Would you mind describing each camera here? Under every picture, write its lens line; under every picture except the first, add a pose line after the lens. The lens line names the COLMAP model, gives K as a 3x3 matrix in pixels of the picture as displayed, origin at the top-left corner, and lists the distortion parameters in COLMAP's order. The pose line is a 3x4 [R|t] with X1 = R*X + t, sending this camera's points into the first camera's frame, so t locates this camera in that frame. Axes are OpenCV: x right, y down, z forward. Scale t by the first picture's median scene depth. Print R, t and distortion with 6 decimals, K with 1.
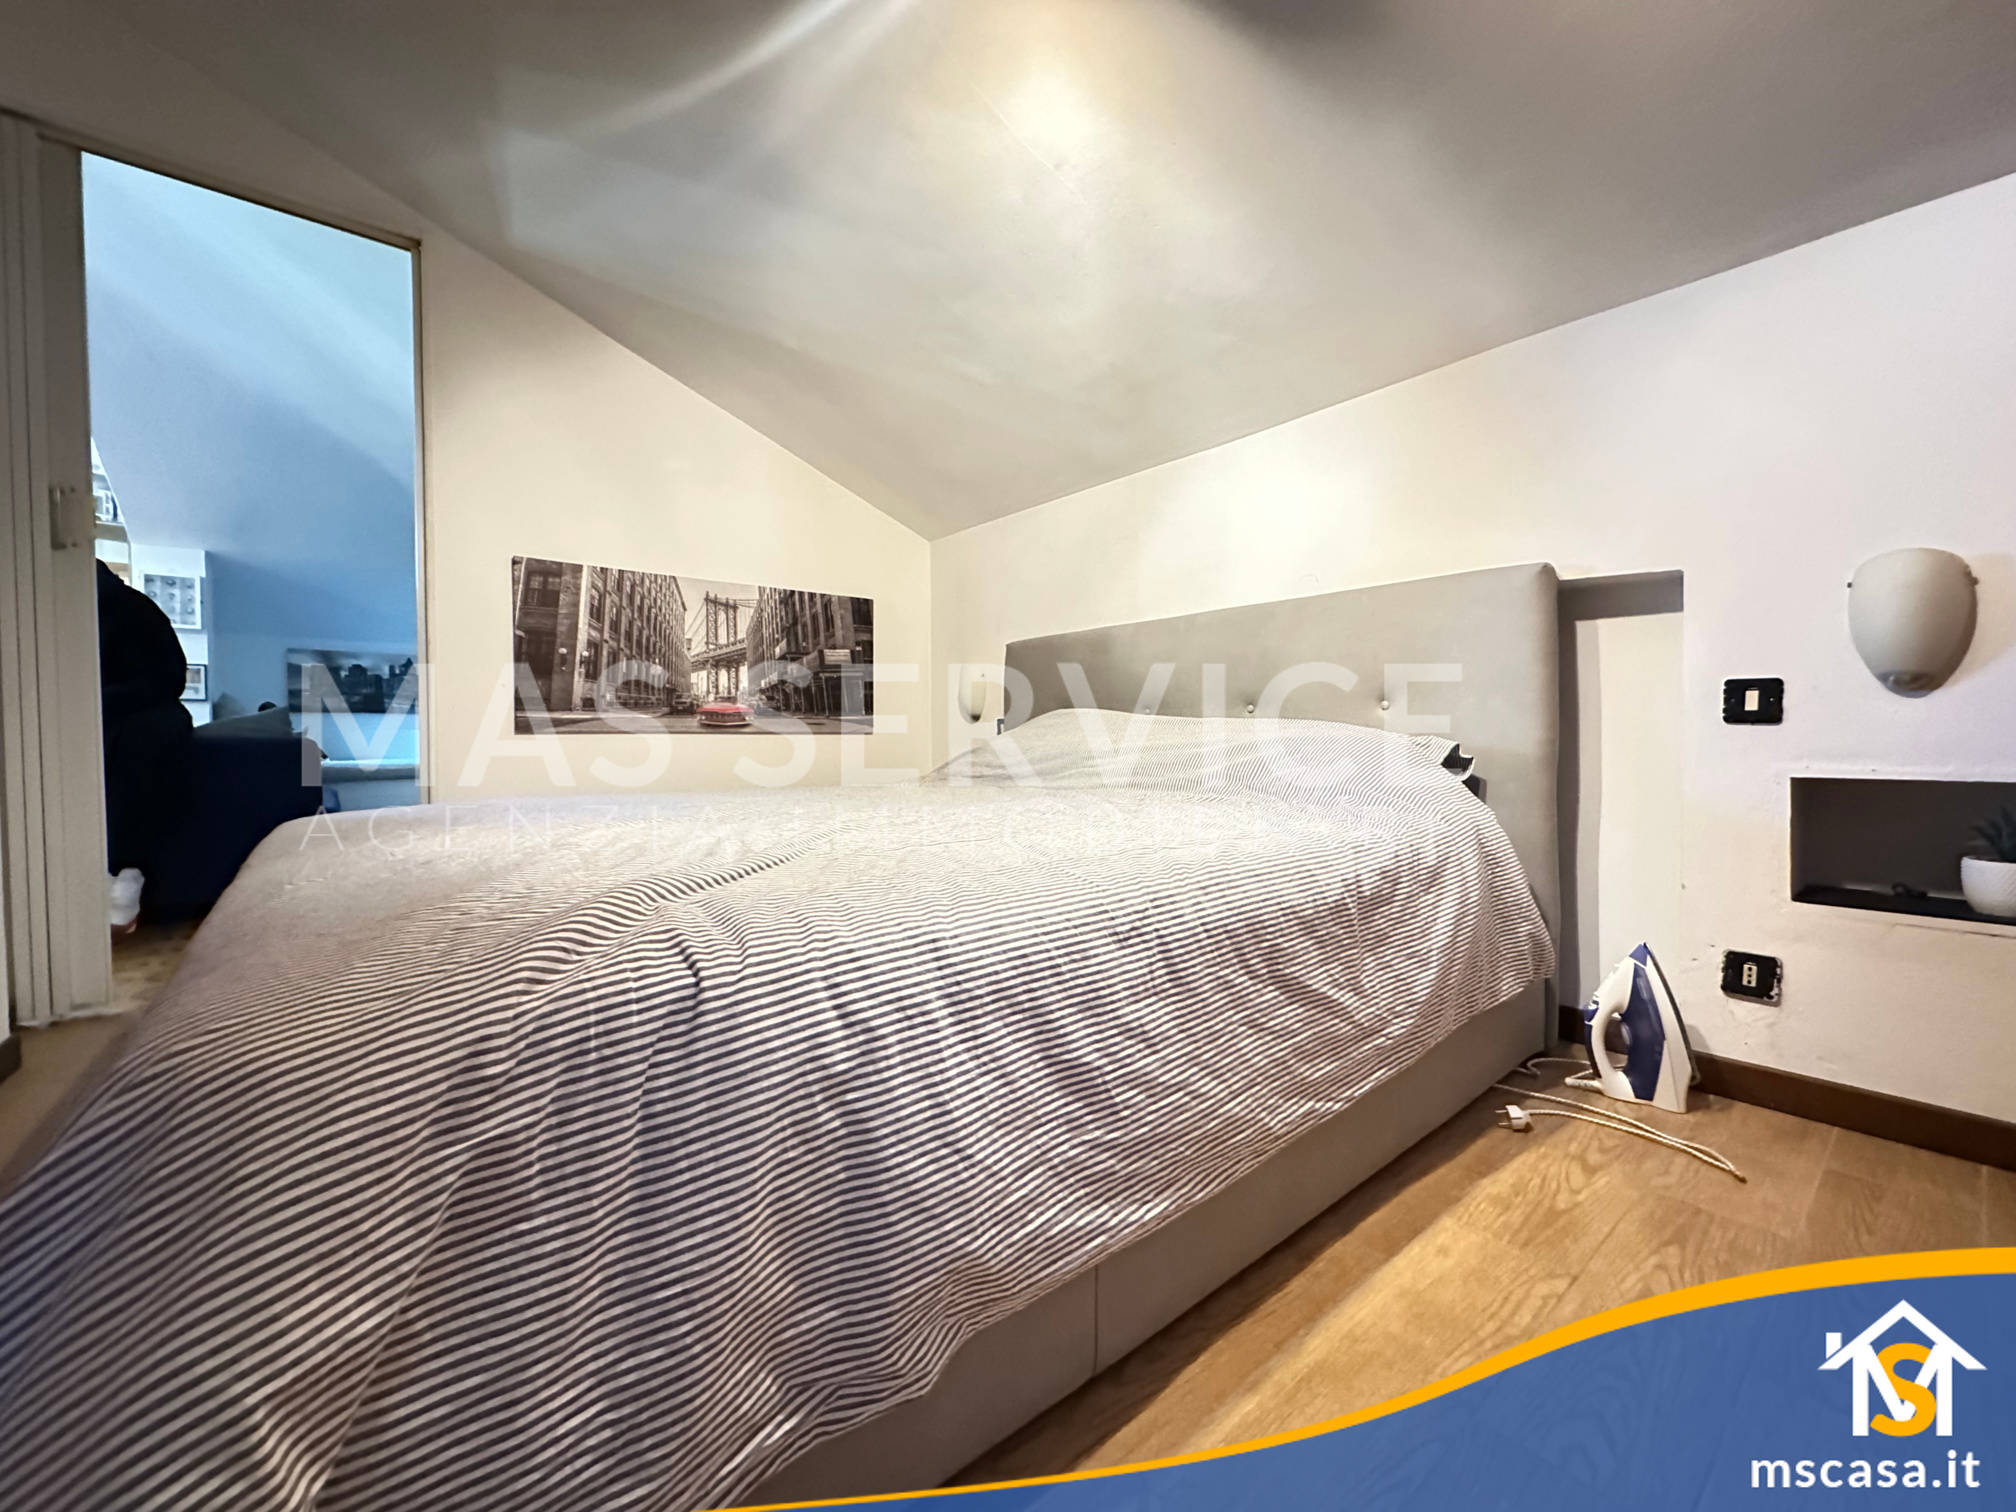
lens RADIAL K [[807.3, 0, 1009.5], [0, 807.3, 748.6], [0, 0, 1]] dist [-0.006039, 0.001093]
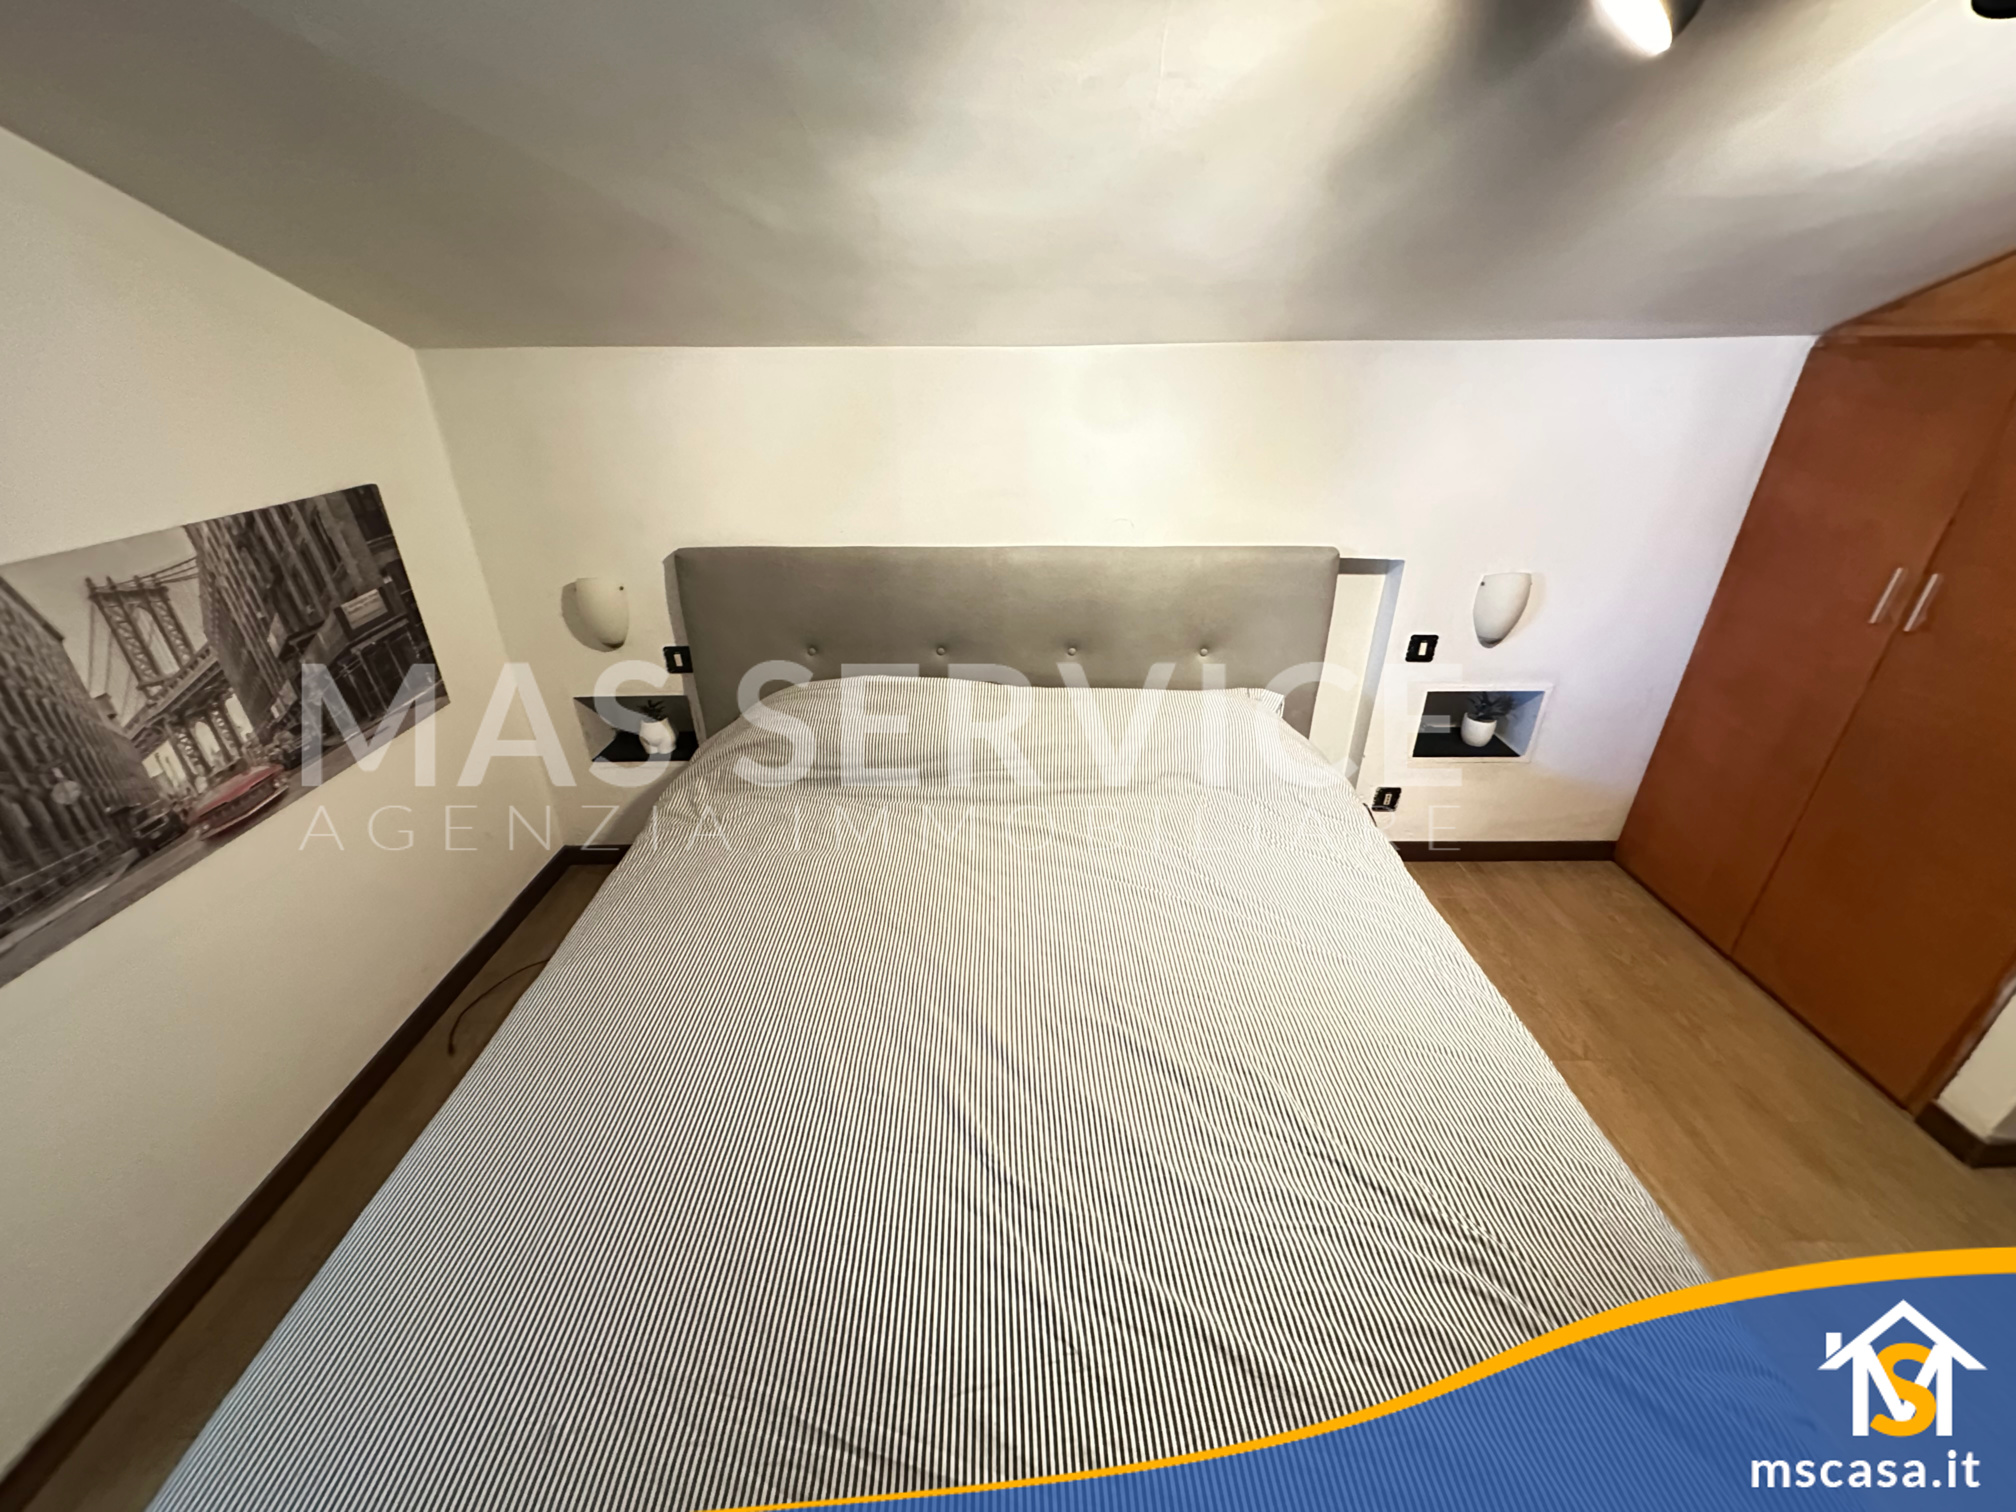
lens RADIAL K [[807.3, 0, 1004.0], [0, 807.3, 761.5], [0, 0, 1]] dist [-0.006039, 0.001093]
pose [[0.634920, -0.355636, 0.685856, -0.382761], [0.011169, 0.891883, 0.452128, -0.290395], [-0.772497, -0.279405, 0.570247, 0.327281]]
